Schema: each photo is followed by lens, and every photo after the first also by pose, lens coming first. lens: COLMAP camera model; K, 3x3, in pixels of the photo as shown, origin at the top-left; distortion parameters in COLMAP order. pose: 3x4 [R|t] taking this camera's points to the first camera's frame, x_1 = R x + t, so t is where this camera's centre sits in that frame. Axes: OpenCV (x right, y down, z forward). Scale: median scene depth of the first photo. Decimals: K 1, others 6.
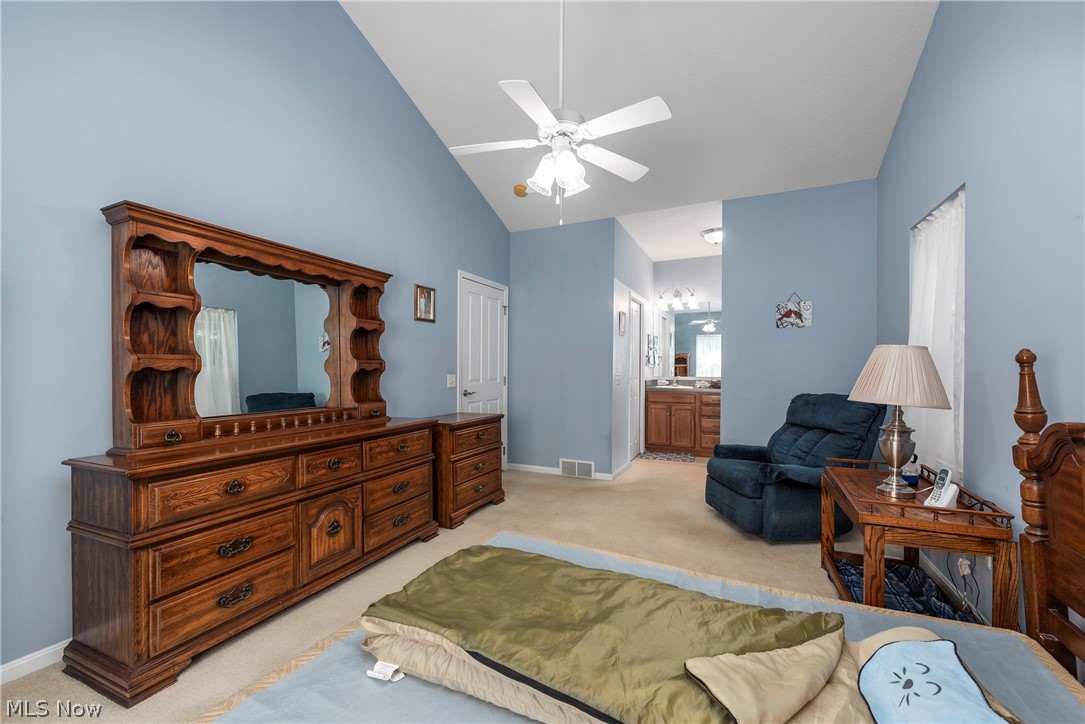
lens RADIAL K [[437.2, 0, 544.9], [0, 437.2, 368.1], [0, 0, 1]] dist [0.007662, -0.003431]
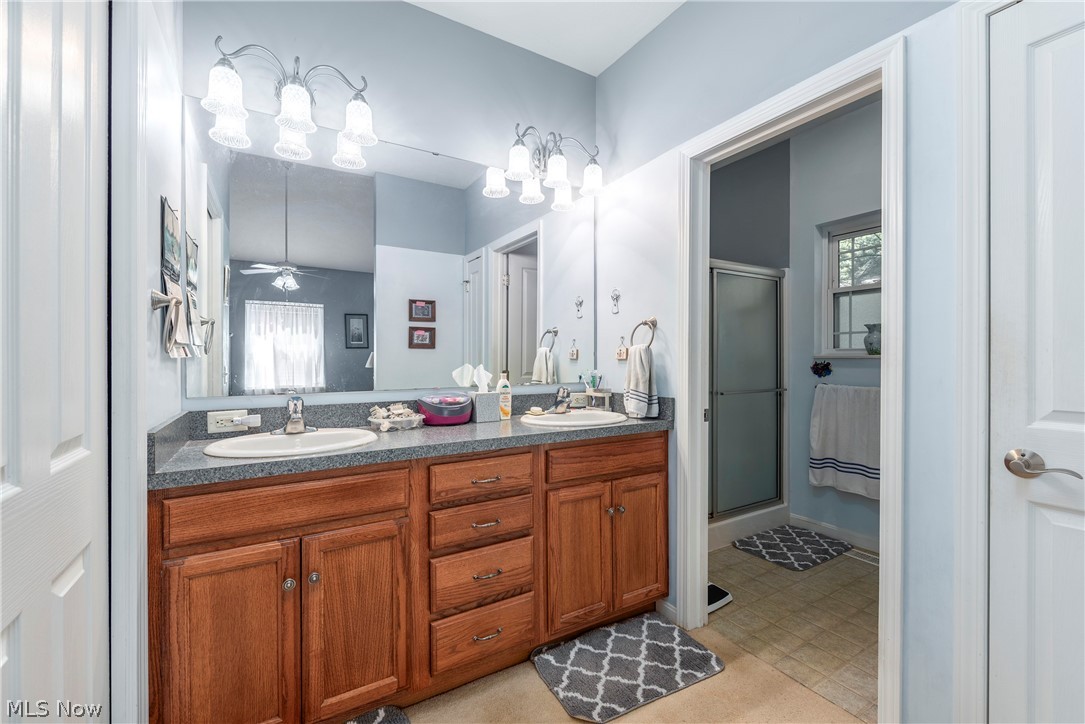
lens RADIAL K [[459.7, 0, 540.5], [0, 459.7, 358.2], [0, 0, 1]] dist [0.000997, 0.000065]
pose [[0.574177, -0.010392, 0.818665, 0.167072], [0.006205, 0.999946, 0.008341, -0.004480], [-0.818708, 0.000290, 0.574211, 0.756571]]
